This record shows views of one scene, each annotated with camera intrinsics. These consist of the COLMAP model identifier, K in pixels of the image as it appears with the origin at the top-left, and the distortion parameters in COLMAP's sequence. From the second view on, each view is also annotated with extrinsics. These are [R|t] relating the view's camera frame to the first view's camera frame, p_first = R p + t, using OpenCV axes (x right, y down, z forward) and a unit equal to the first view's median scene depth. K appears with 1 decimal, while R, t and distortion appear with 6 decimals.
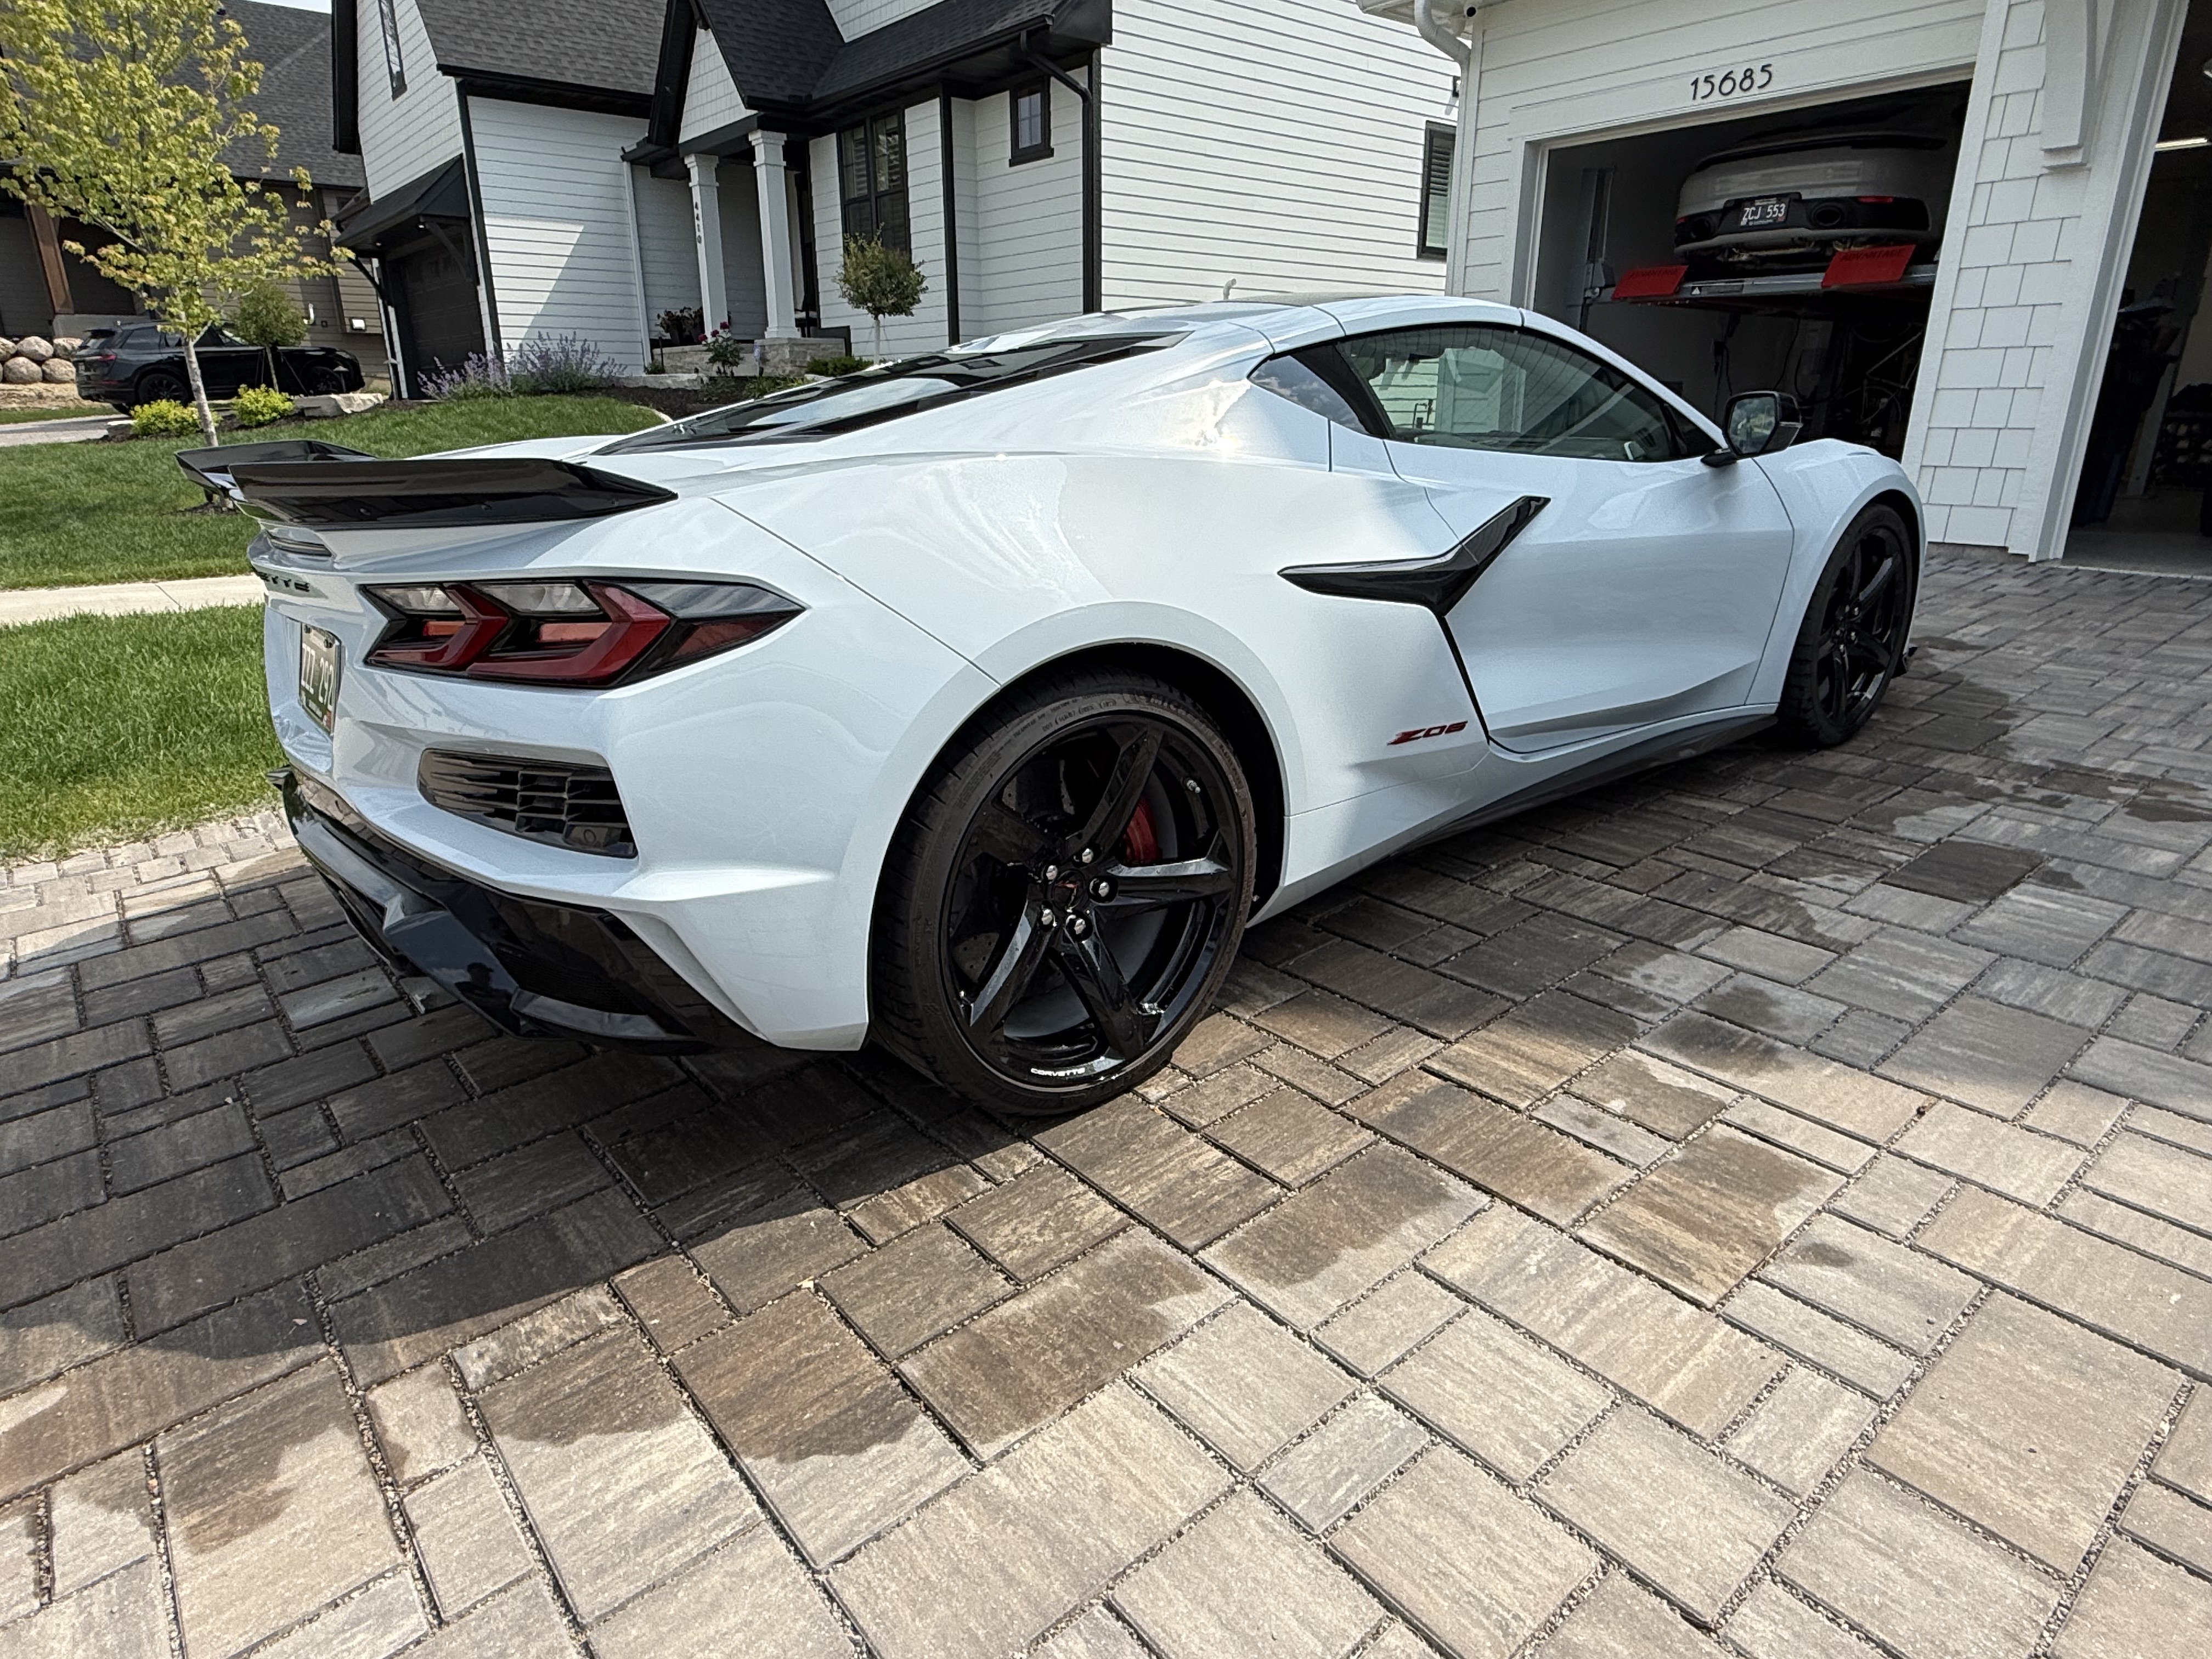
lens RADIAL K [[1280.0, 0, 1103.0], [0, 1280.0, 838.1], [0, 0, 1]] dist [0.000618, -0.000167]
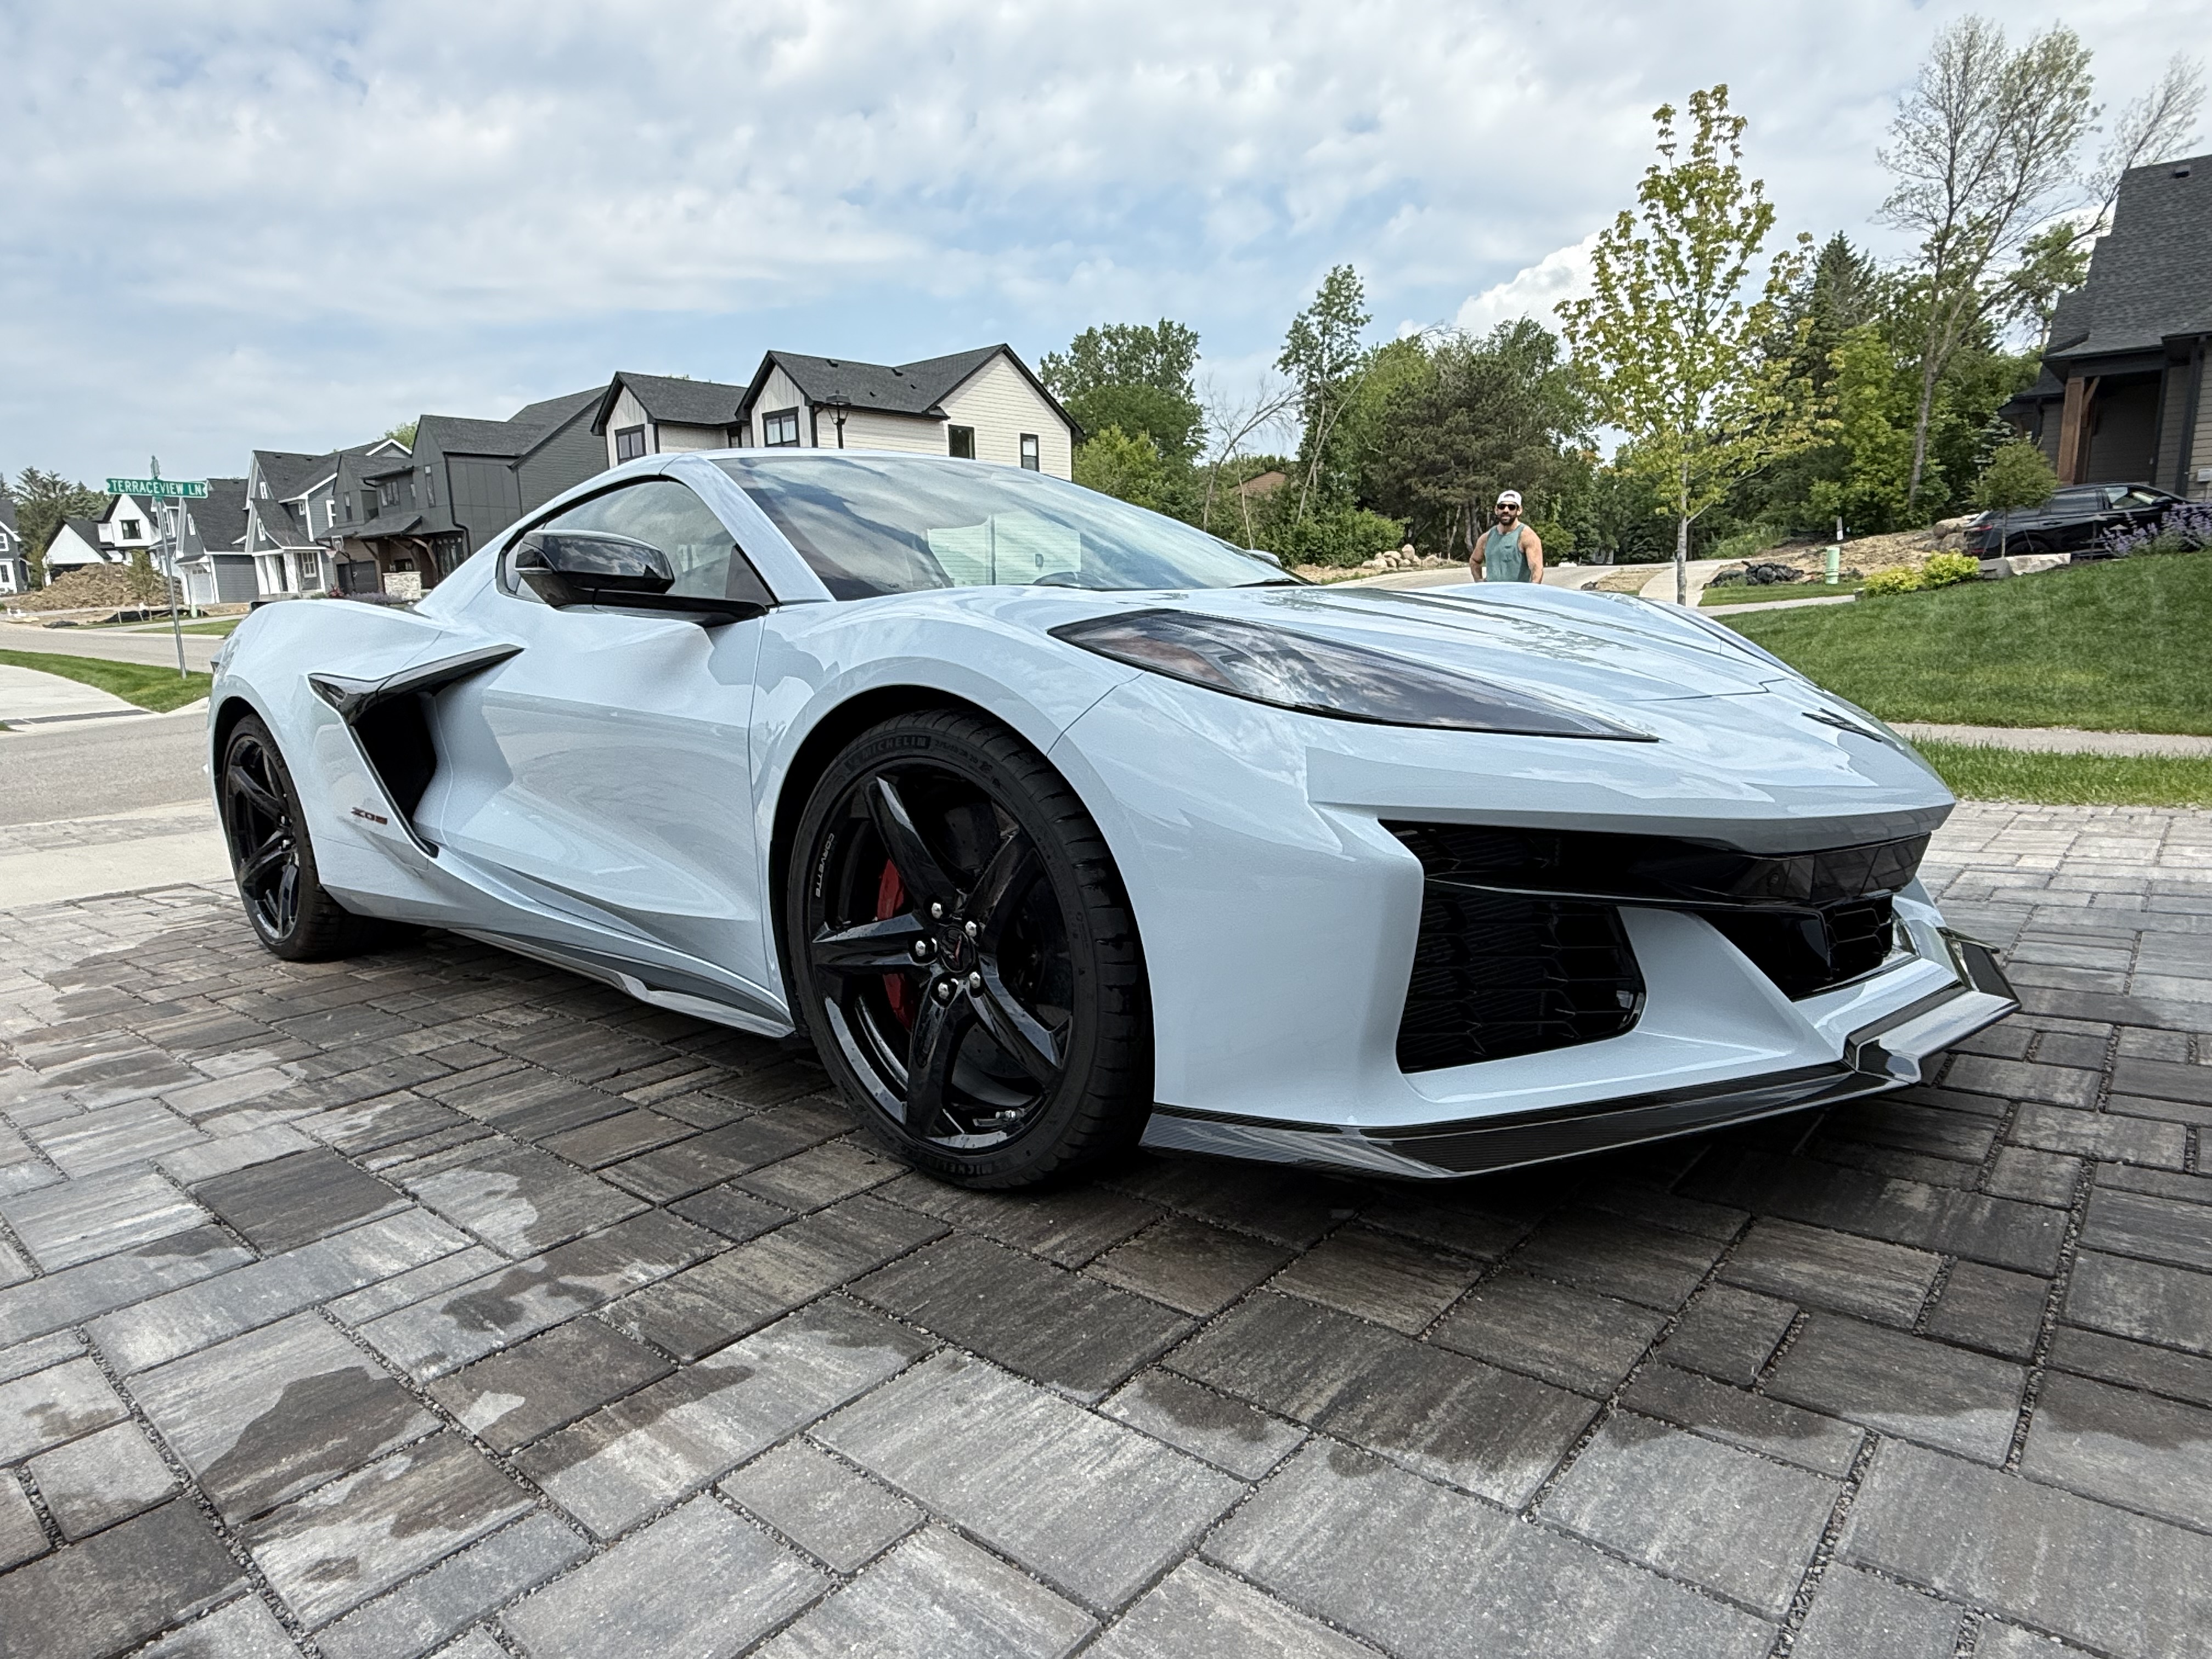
lens RADIAL K [[1280.0, 0, 1095.0], [0, 1280.0, 838.3], [0, 0, 1]] dist [0.000618, -0.000167]
pose [[0.166912, 0.178217, -0.969732, 1.538759], [-0.293903, 0.947810, 0.123601, -0.410555], [0.941149, 0.264376, 0.210579, 1.350104]]
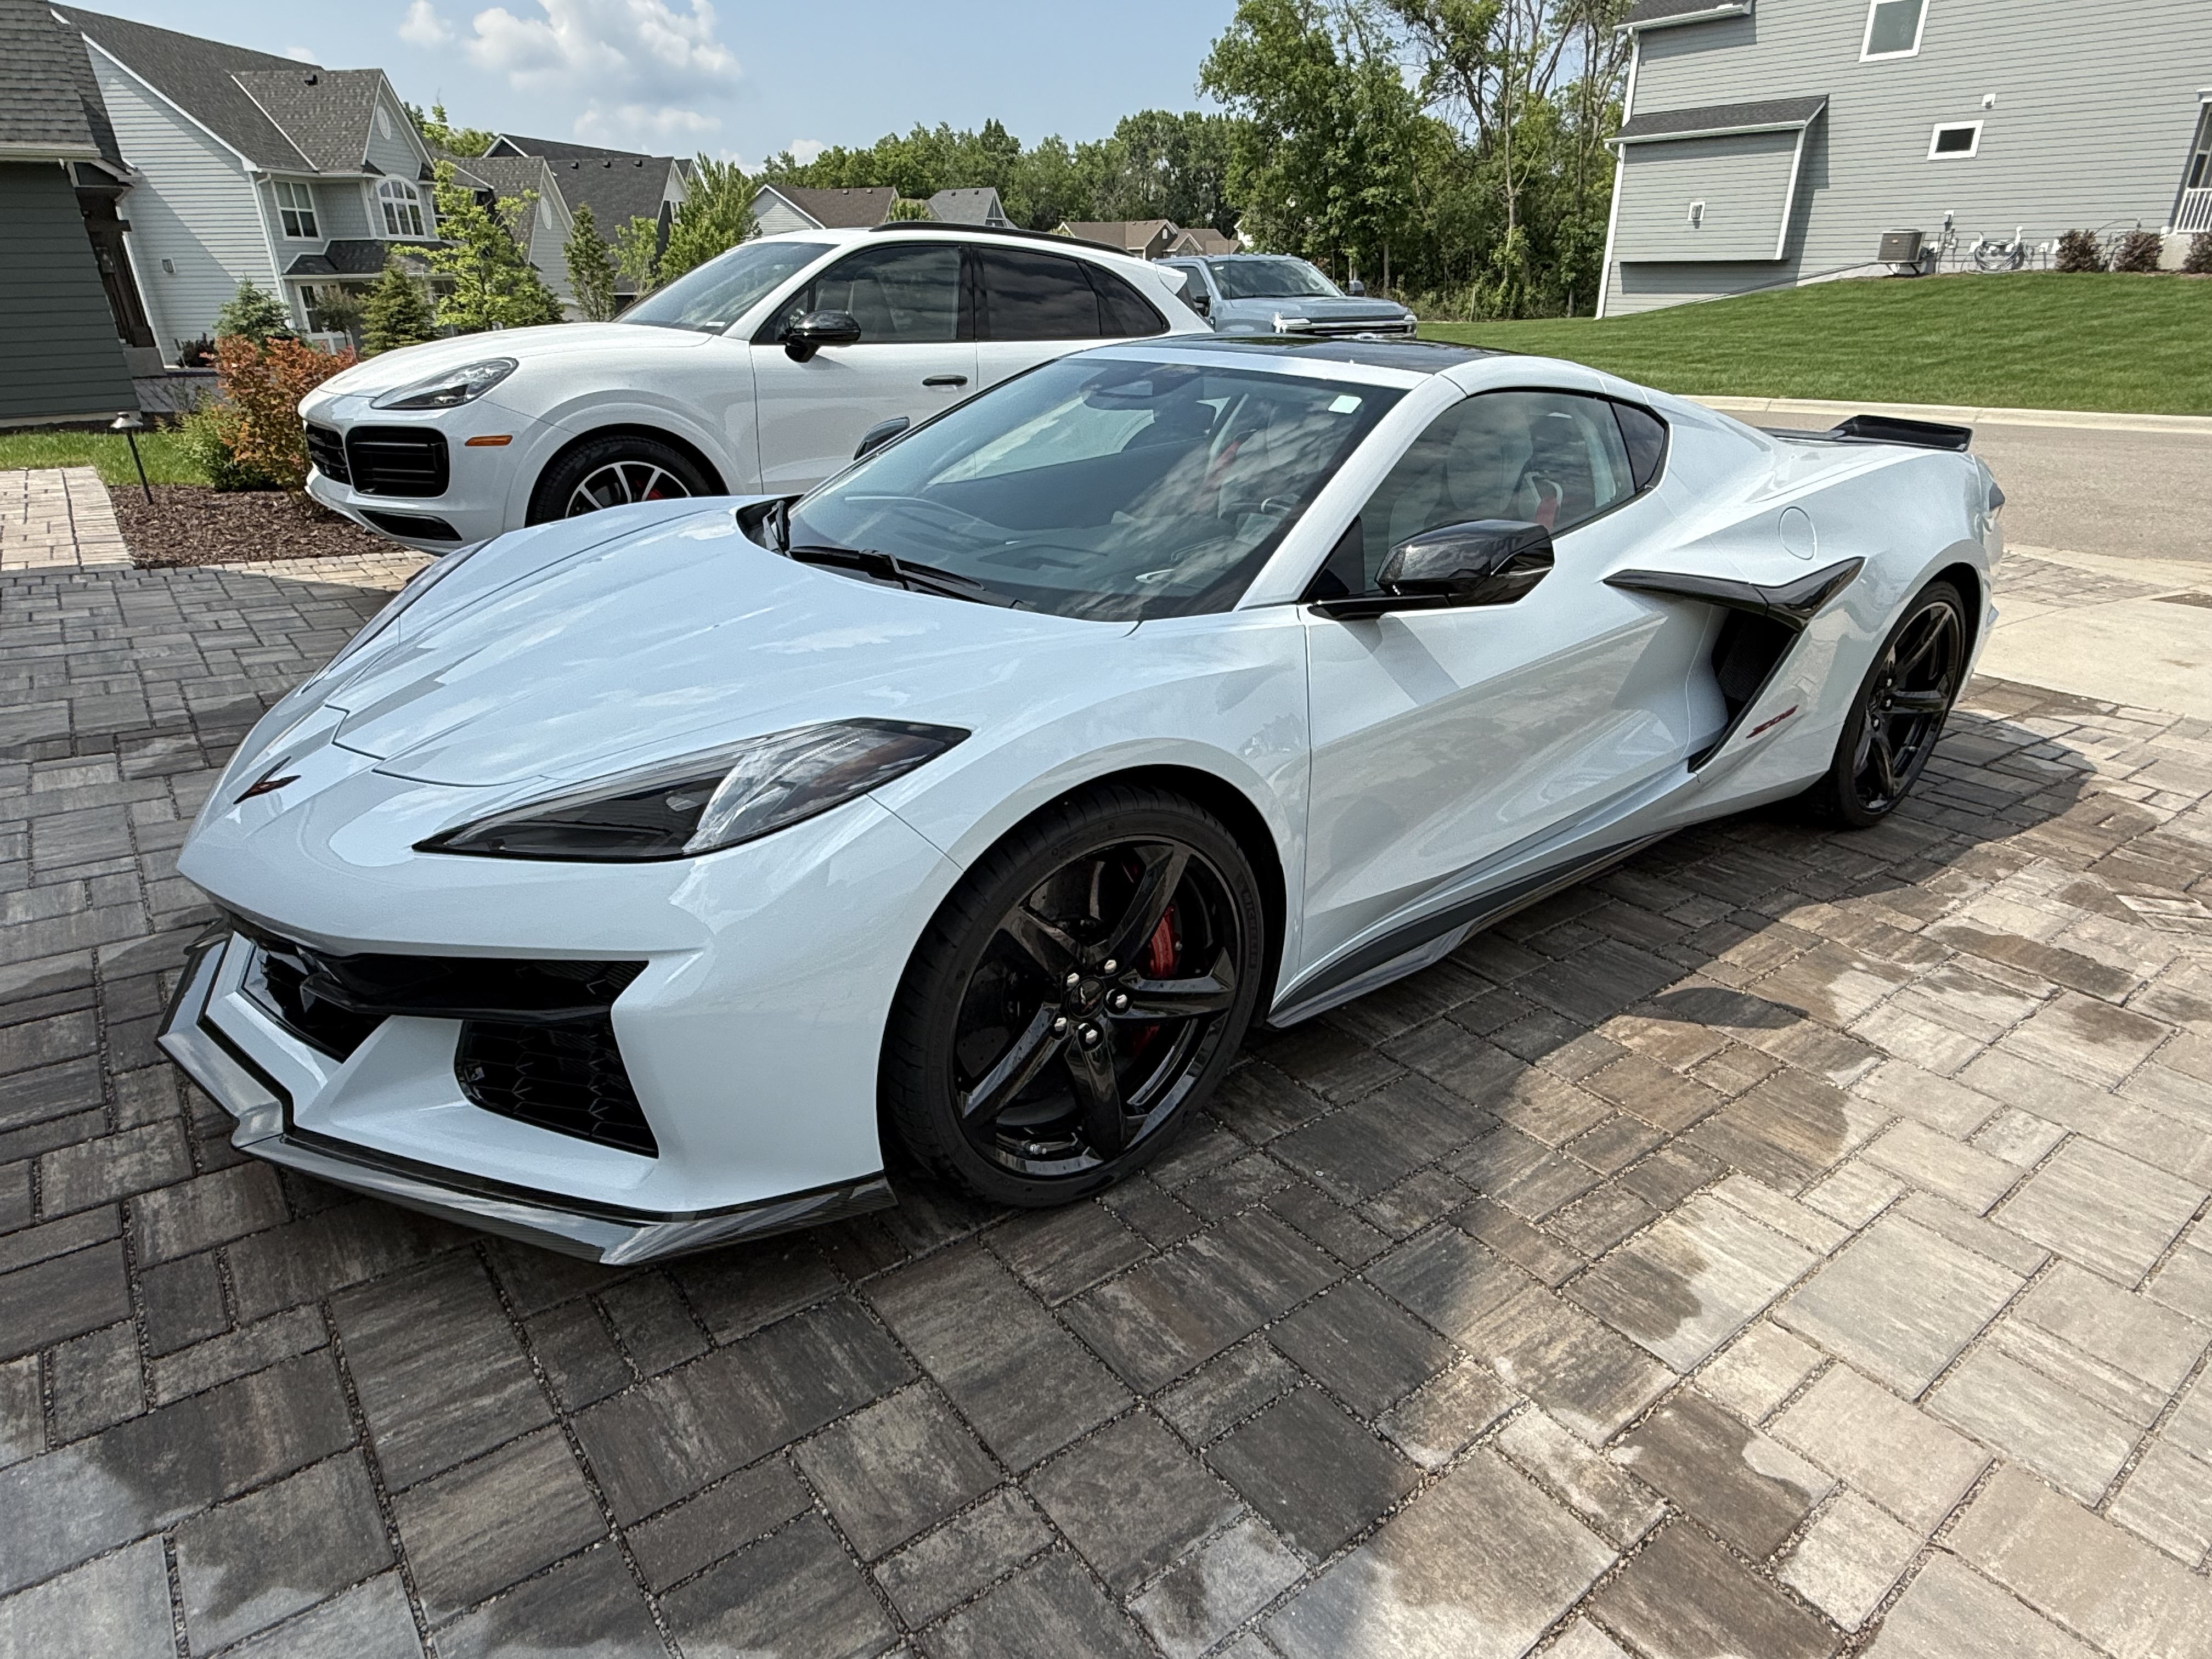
lens RADIAL K [[1280.0, 0, 1090.1], [0, 1280.0, 833.0], [0, 0, 1]] dist [0.000618, -0.000167]
pose [[-0.999311, 0.000834, 0.037108, 0.323399], [0.025755, 0.735489, 0.677047, -1.022166], [-0.026728, 0.677536, -0.735004, 2.503847]]
